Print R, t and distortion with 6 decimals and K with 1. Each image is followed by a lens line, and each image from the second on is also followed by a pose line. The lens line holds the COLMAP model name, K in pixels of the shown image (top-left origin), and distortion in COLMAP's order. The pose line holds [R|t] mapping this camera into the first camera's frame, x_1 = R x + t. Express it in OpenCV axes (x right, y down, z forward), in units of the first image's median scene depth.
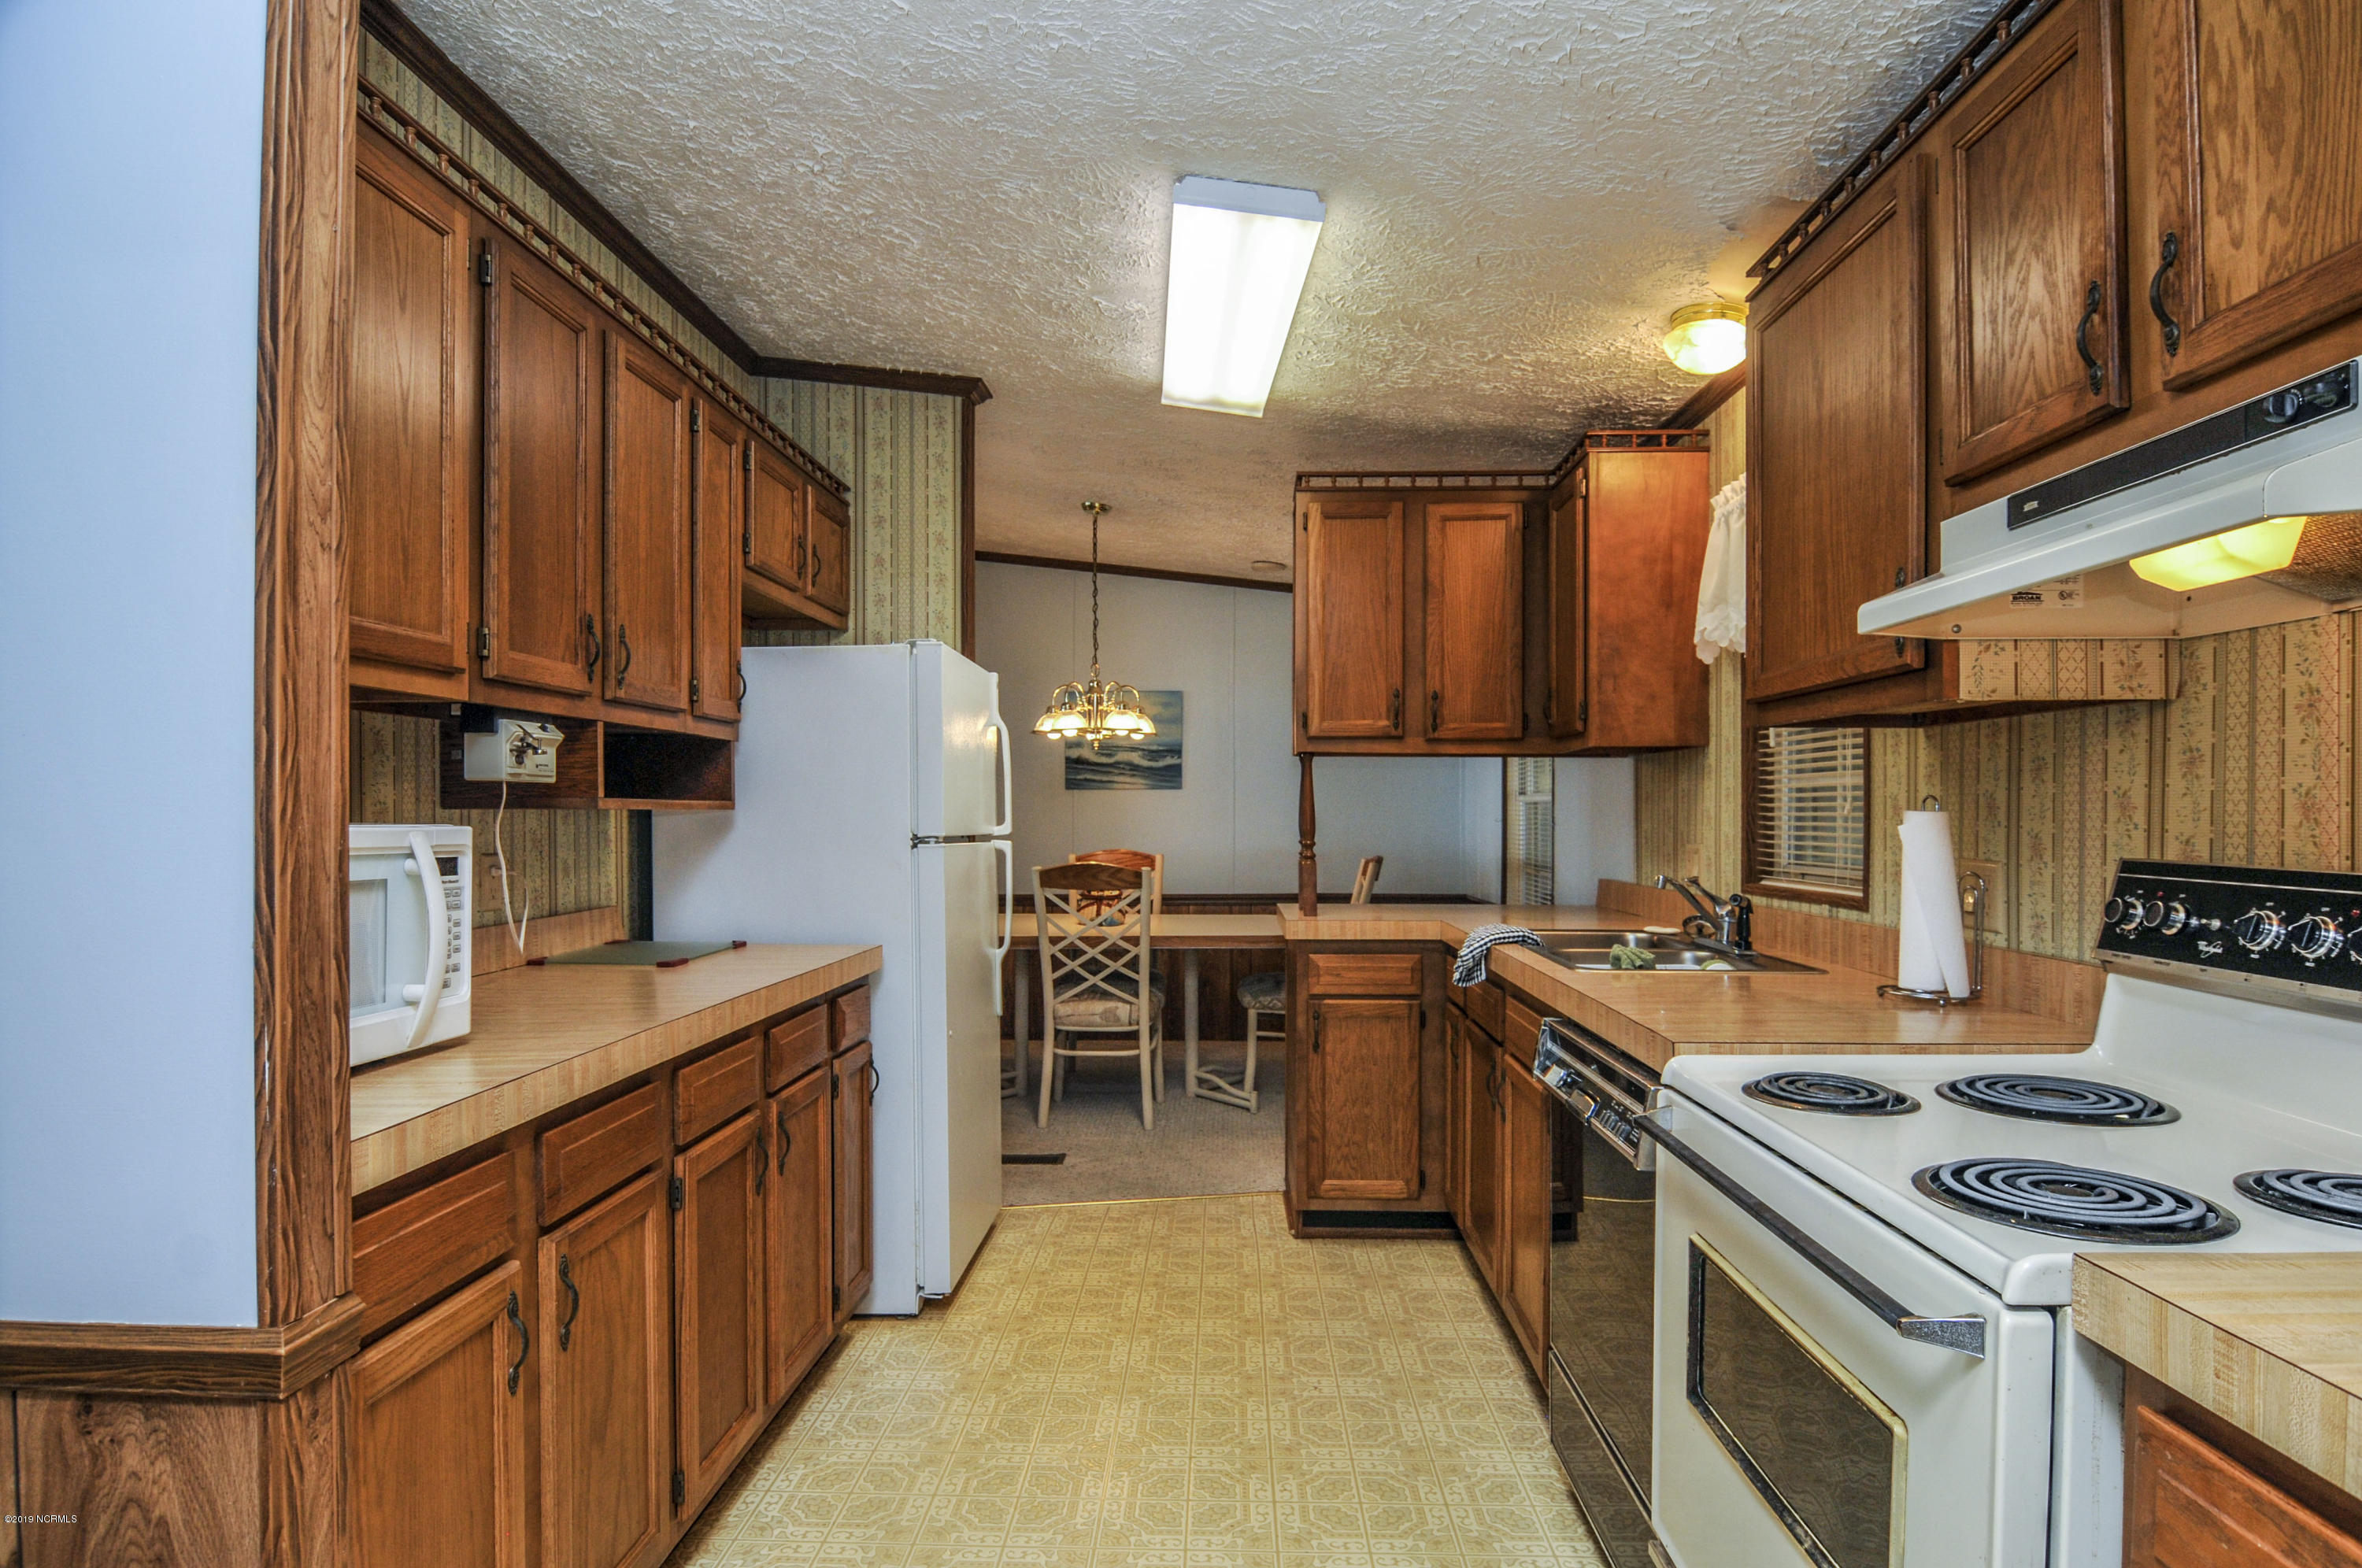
lens RADIAL K [[1264.8, 0, 1183.0], [0, 1264.8, 815.6], [0, 0, 1]] dist [-0.006337, -0.010400]
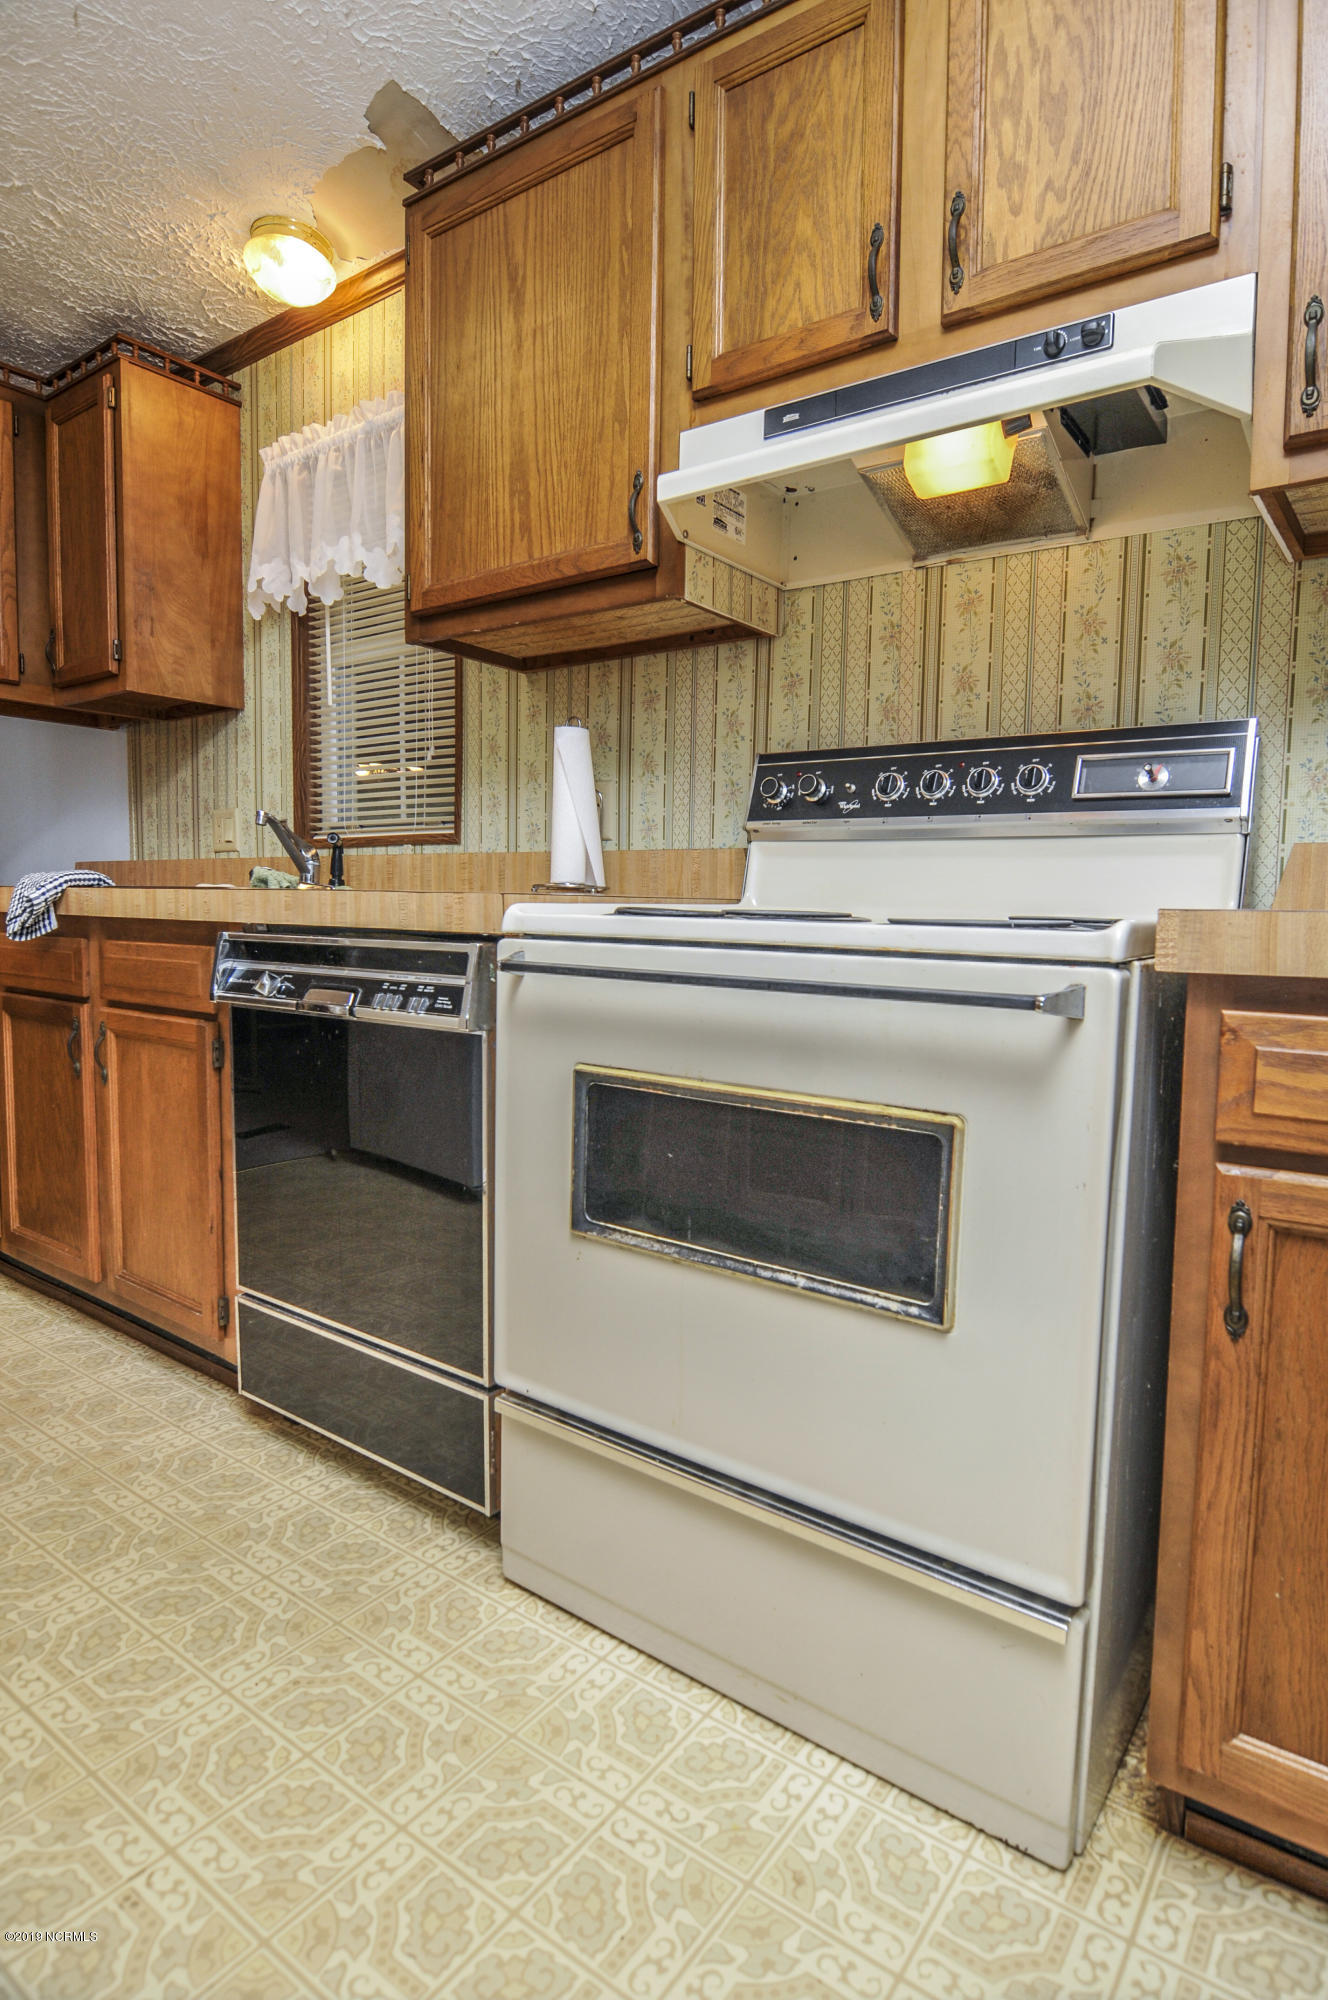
lens RADIAL K [[1076.8, 0, 686.4], [0, 1076.8, 997.4], [0, 0, 1]] dist [-0.003964, -0.013810]
pose [[0.556011, -0.062171, 0.828847, -0.160029], [-0.015948, 0.996217, 0.085424, 0.133178], [-0.831022, -0.060715, 0.552916, 0.301223]]
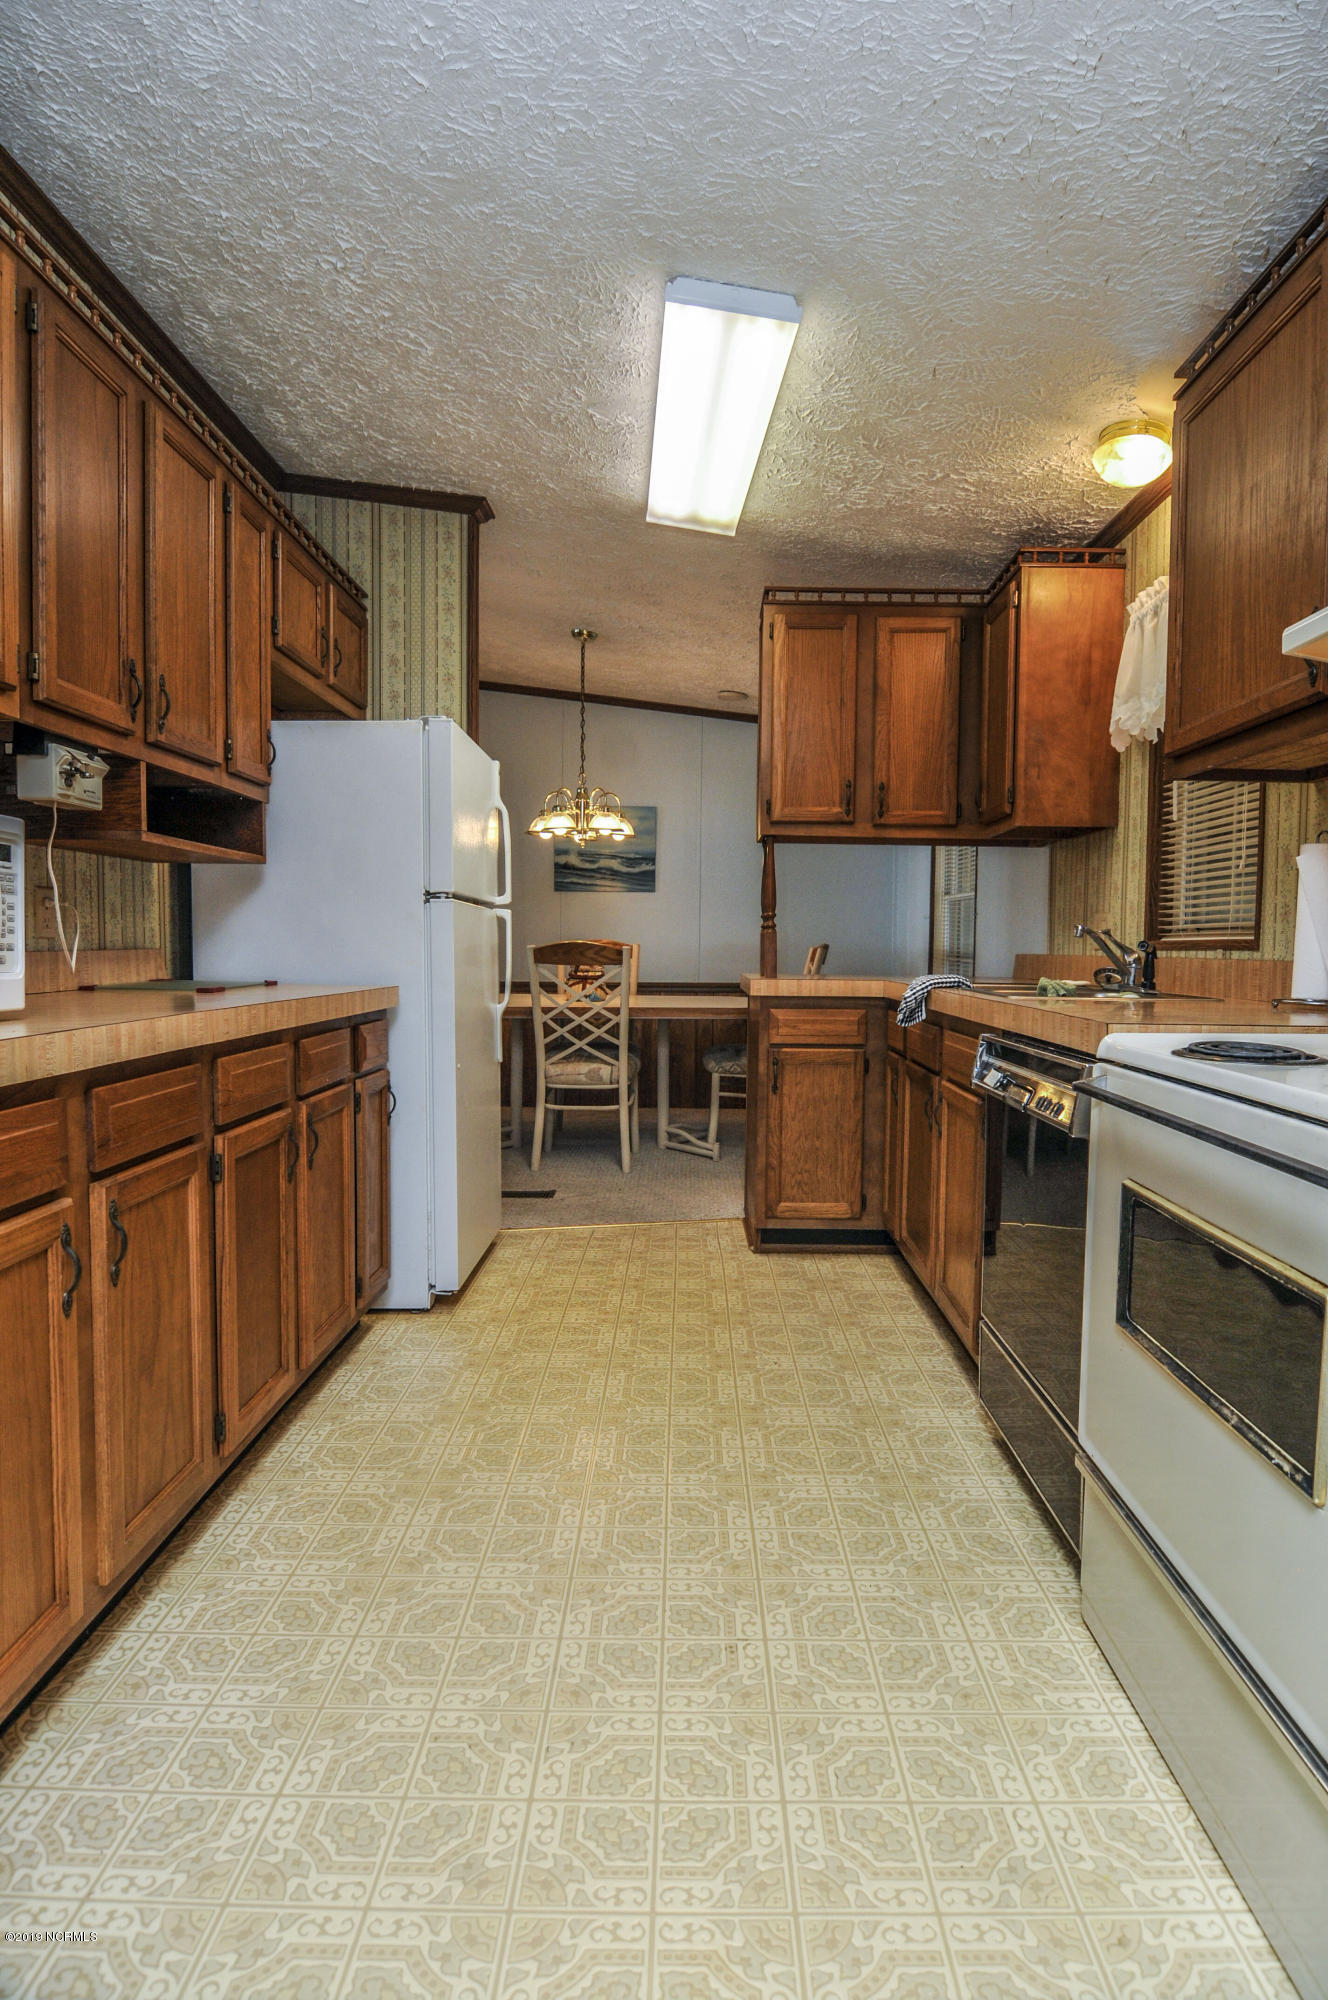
lens RADIAL K [[1072.2, 0, 689.5], [0, 1072.2, 994.0], [0, 0, 1]] dist [-0.007225, -0.009715]
pose [[0.999231, 0.009027, 0.038152, -0.017236], [-0.010726, 0.998949, 0.044571, 0.081792], [-0.037709, -0.044946, 0.998277, 0.038630]]
